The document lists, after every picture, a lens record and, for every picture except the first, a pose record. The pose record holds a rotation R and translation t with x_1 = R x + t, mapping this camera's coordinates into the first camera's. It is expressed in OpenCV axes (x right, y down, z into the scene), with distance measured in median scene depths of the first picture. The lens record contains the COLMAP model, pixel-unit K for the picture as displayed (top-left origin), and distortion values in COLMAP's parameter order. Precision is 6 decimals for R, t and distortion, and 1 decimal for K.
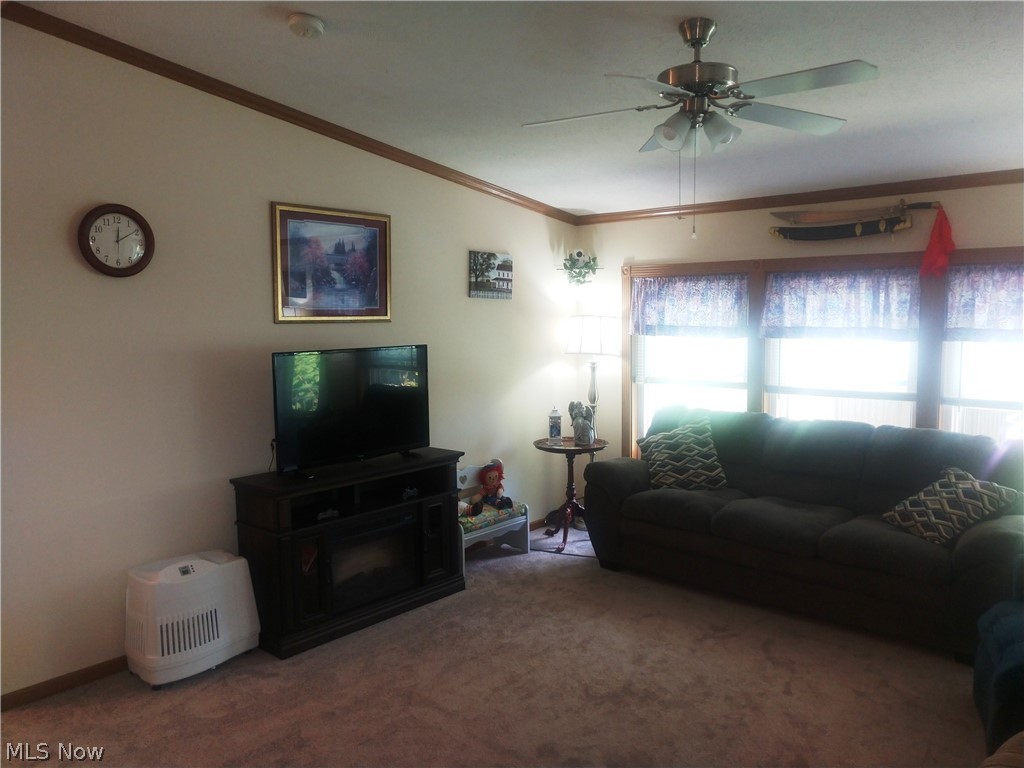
lens RADIAL K [[782.3, 0, 512.1], [0, 782.3, 386.7], [0, 0, 1]] dist [0.019944, 0.008664]
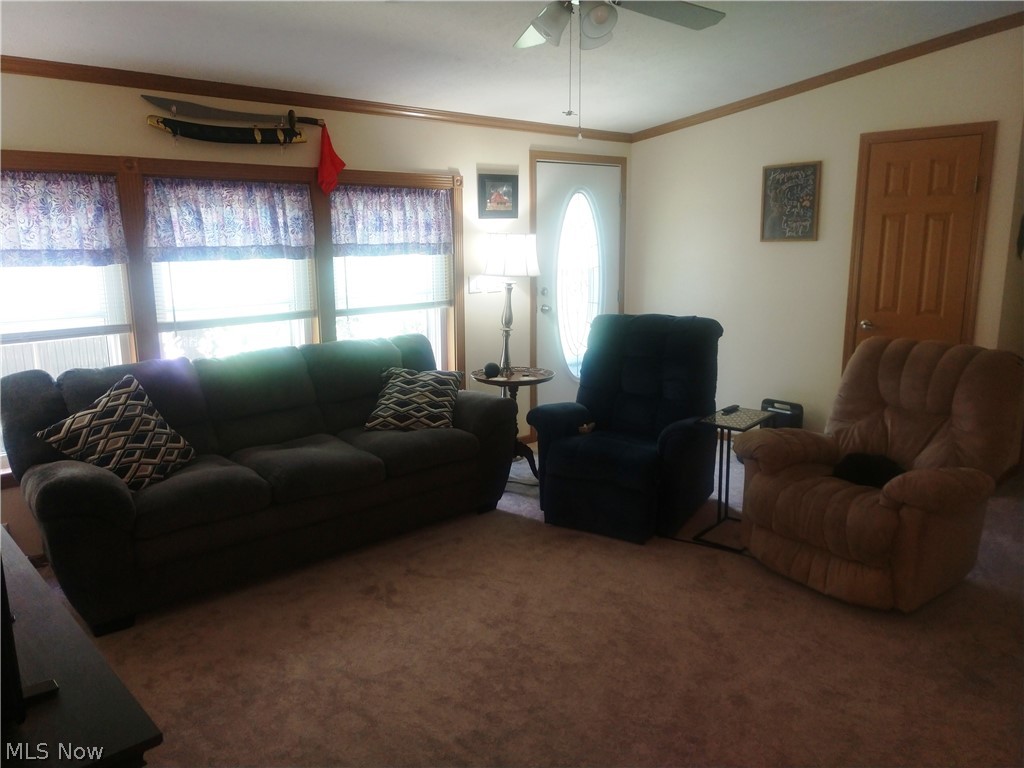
lens RADIAL K [[782.3, 0, 512.2], [0, 782.3, 381.6], [0, 0, 1]] dist [0.019944, 0.008664]
pose [[0.092106, -0.181788, 0.979015, -0.476086], [0.106264, 0.979374, 0.171857, -0.047491], [-0.990063, 0.088205, 0.109524, 0.640703]]
